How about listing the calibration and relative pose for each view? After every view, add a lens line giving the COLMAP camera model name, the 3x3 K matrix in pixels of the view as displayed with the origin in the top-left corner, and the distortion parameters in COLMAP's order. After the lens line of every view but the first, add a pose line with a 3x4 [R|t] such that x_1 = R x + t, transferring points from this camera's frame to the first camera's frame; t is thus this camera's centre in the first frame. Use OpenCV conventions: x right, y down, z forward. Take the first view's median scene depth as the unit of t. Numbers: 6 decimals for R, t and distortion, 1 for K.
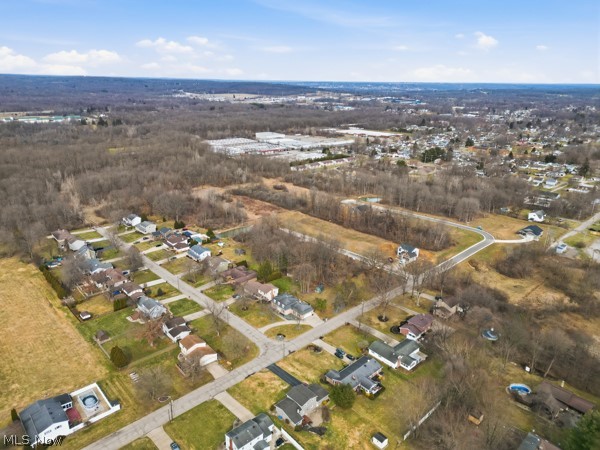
lens RADIAL K [[416.3, 0, 298.6], [0, 416.3, 222.9], [0, 0, 1]] dist [0.077790, -0.072295]
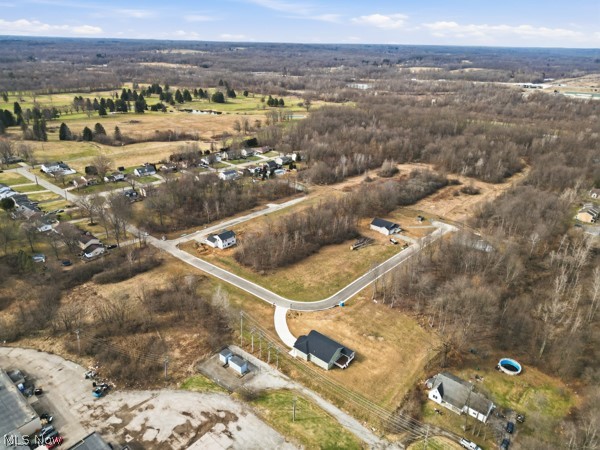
lens RADIAL K [[416.3, 0, 298.6], [0, 416.3, 222.9], [0, 0, 1]] dist [0.077790, -0.072295]
pose [[0.127181, 0.380996, -0.915788, 1.022641], [-0.332998, 0.886099, 0.322399, -0.284193], [0.934311, 0.263953, 0.239566, 0.880417]]
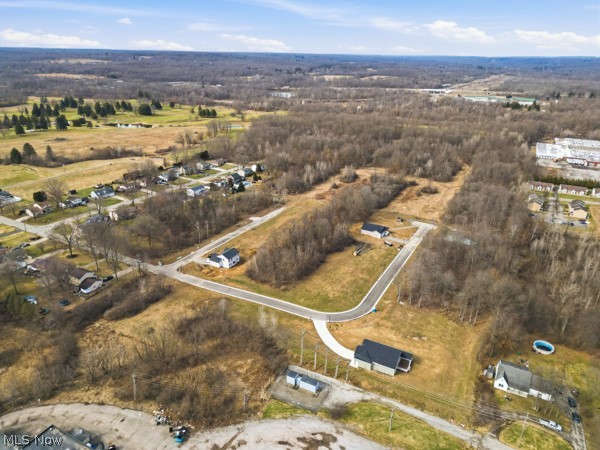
lens RADIAL K [[416.3, 0, 298.6], [0, 416.3, 222.9], [0, 0, 1]] dist [0.077790, -0.072295]
pose [[0.334607, 0.345649, -0.876678, 0.980238], [-0.310805, 0.918727, 0.243601, -0.237205], [0.889628, 0.190965, 0.414842, 0.723460]]
